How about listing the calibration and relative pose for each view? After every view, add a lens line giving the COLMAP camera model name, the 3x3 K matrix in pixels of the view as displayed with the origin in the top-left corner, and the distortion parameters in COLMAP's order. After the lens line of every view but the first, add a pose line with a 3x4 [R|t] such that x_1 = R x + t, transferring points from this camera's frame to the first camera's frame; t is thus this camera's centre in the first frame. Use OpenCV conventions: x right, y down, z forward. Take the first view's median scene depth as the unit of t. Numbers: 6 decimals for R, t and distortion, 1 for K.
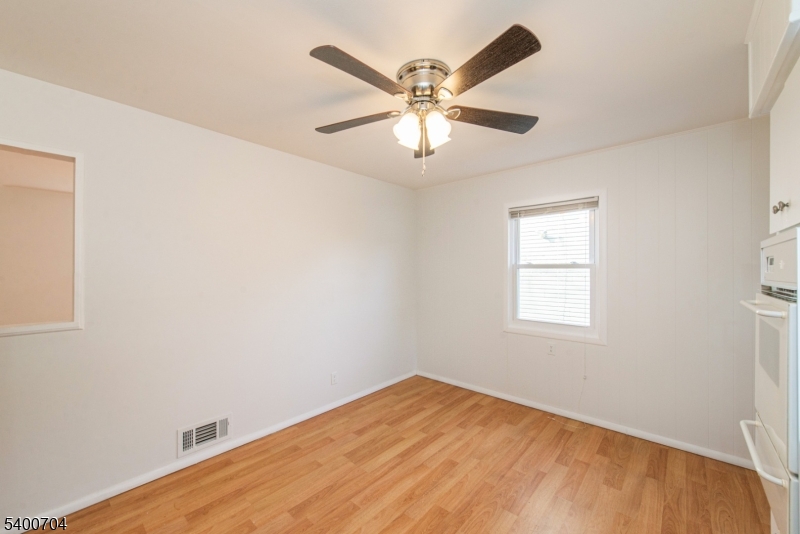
lens RADIAL K [[321.8, 0, 401.8], [0, 321.8, 269.3], [0, 0, 1]] dist [0.016970, -0.001012]
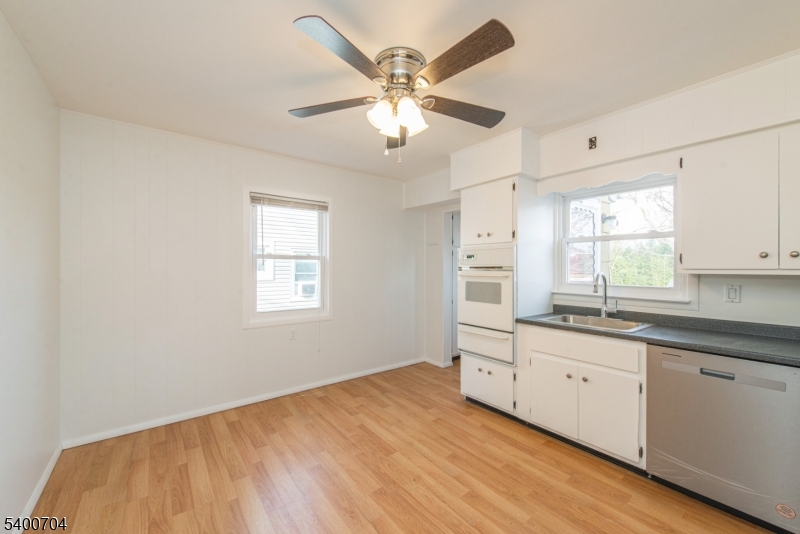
lens RADIAL K [[321.8, 0, 398.9], [0, 321.8, 268.7], [0, 0, 1]] dist [0.016970, -0.001012]
pose [[0.179836, -0.002718, 0.983693, -0.554698], [-0.004392, 0.999984, 0.003566, 0.024465], [-0.983687, -0.004962, 0.179822, 0.484430]]
